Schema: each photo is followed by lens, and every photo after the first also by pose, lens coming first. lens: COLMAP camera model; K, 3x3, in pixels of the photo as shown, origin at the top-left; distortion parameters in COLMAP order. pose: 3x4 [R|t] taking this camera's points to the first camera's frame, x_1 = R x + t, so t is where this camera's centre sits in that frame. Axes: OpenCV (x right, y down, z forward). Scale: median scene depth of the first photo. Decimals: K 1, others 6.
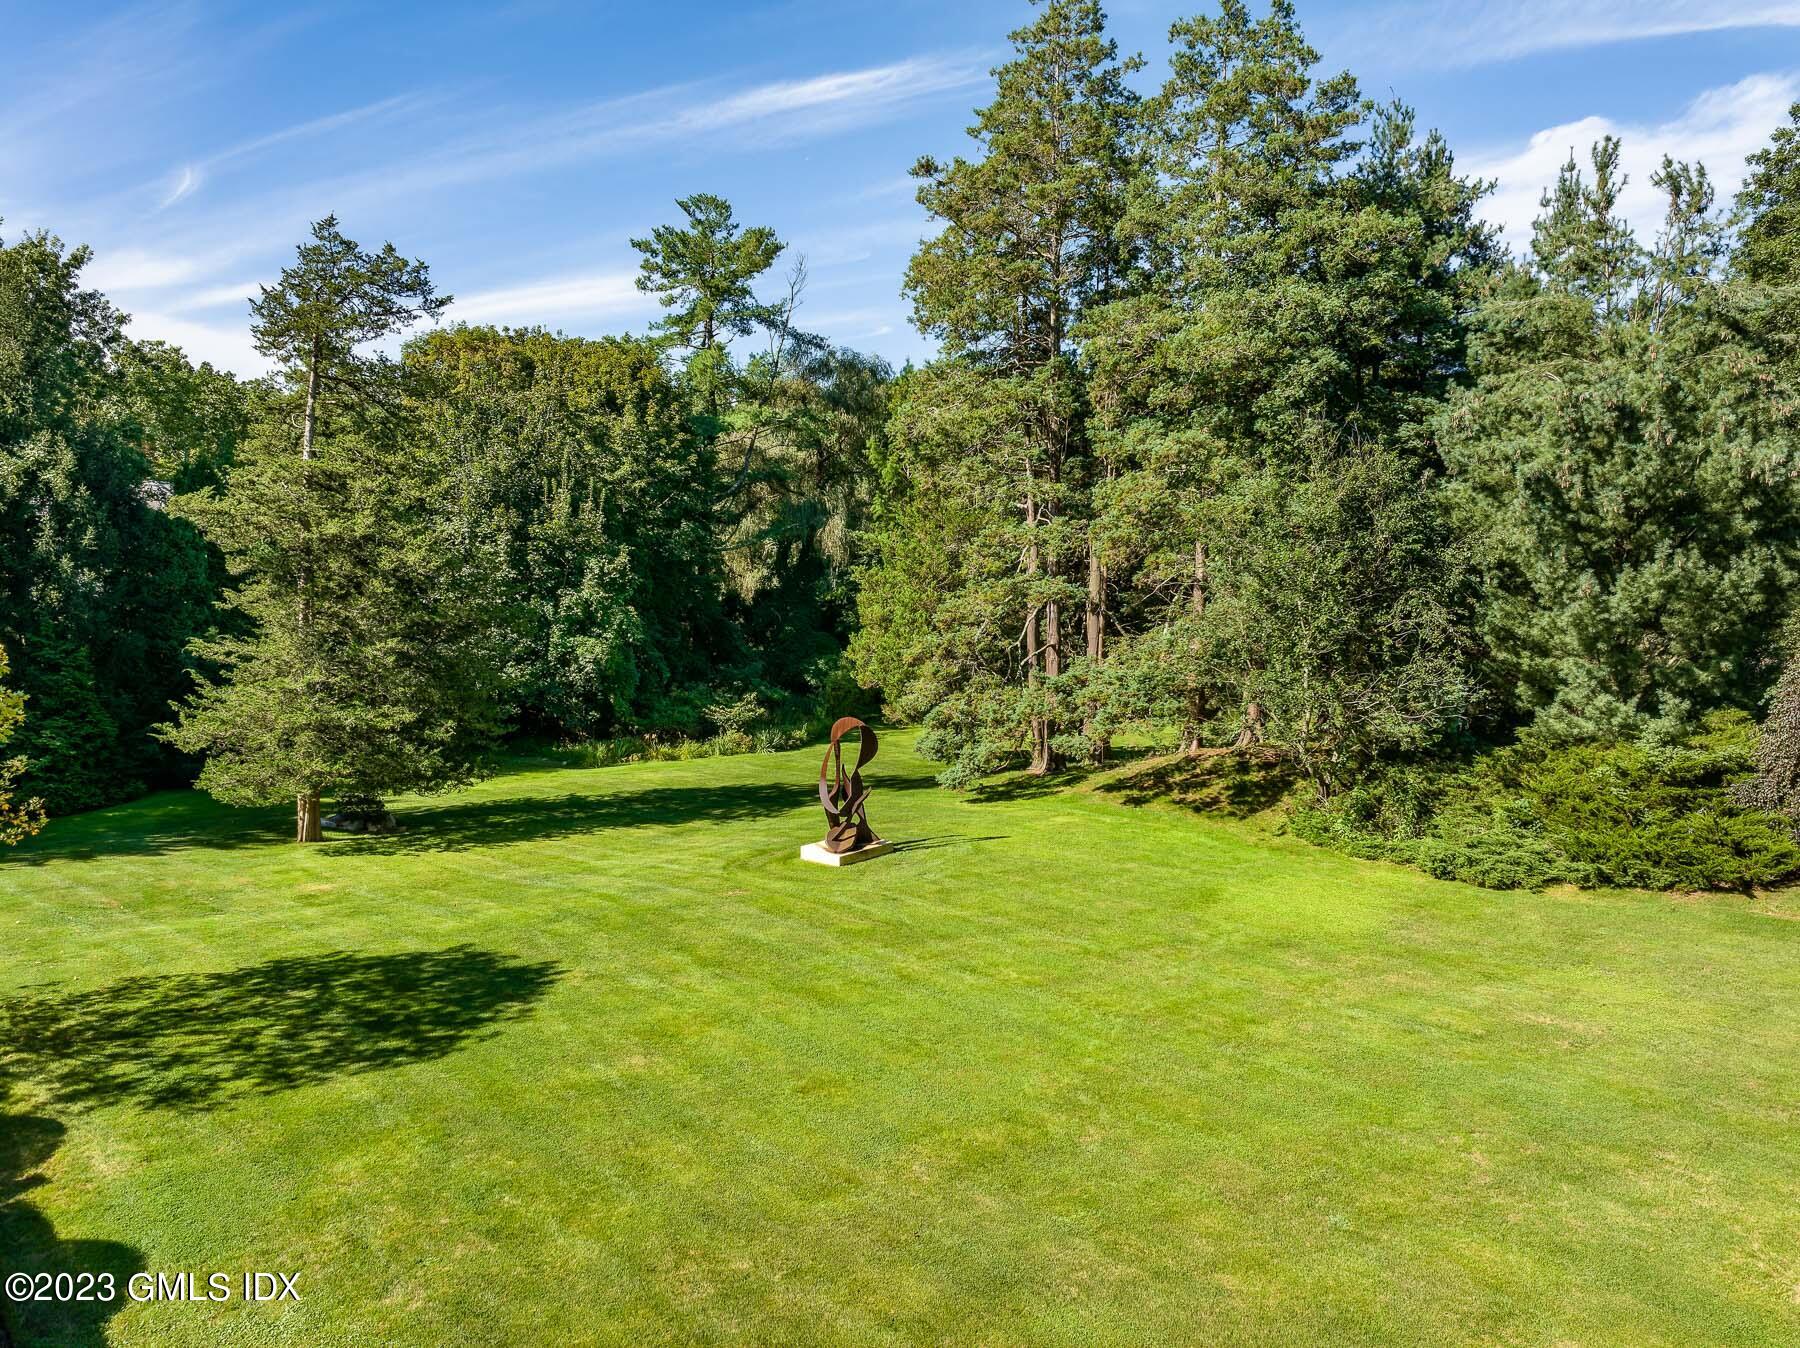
lens RADIAL K [[1250.5, 0, 900.2], [0, 1250.5, 673.0], [0, 0, 1]] dist [0.000426, -0.000596]
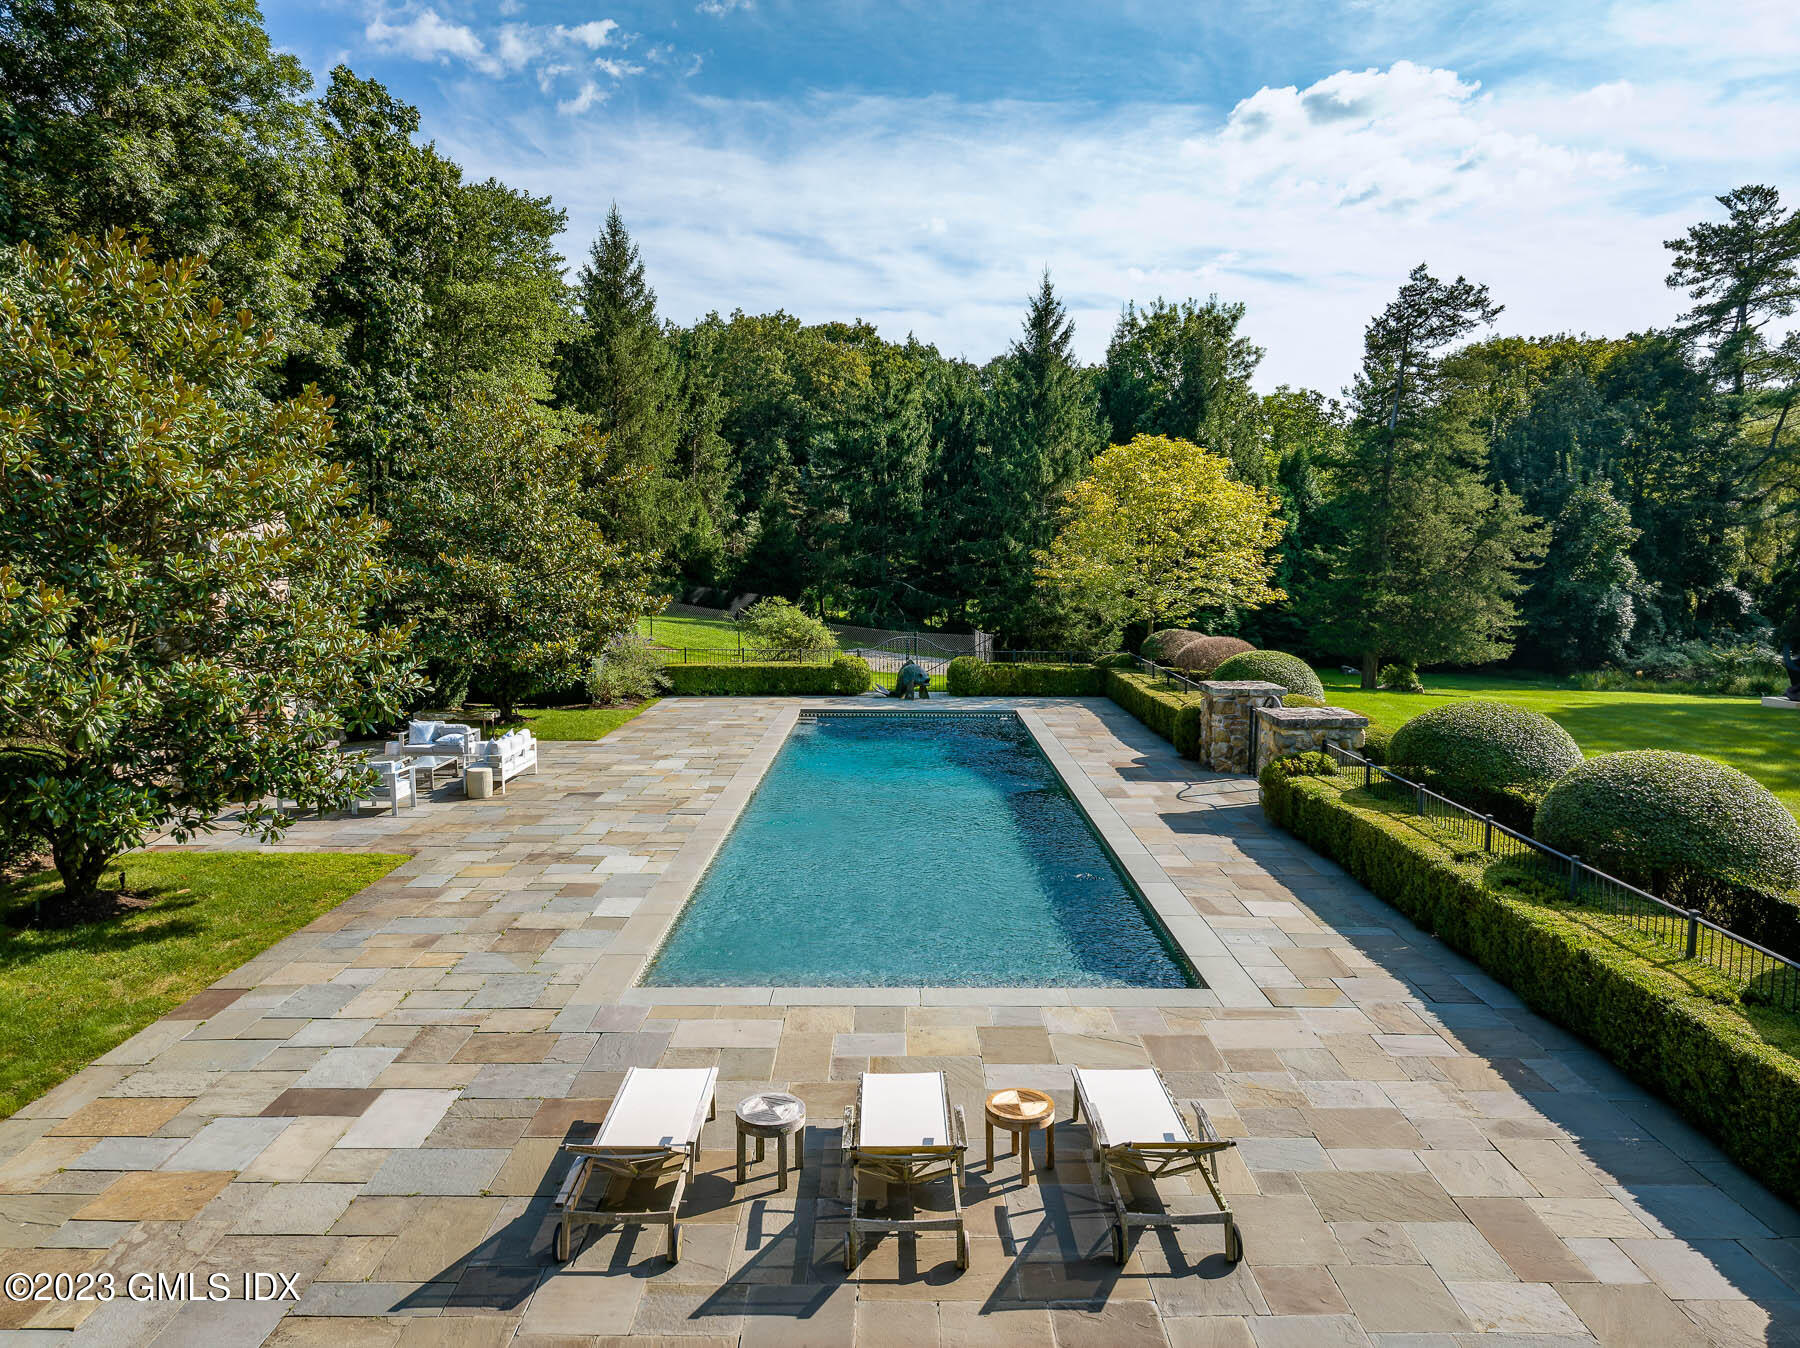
lens RADIAL K [[1250.5, 0, 900.8], [0, 1250.5, 673.6], [0, 0, 1]] dist [0.000426, -0.000596]
pose [[0.732346, 0.065158, -0.677808, 0.059478], [-0.082772, 0.996548, 0.006366, 0.074957], [0.675884, 0.051441, 0.735211, -0.224999]]
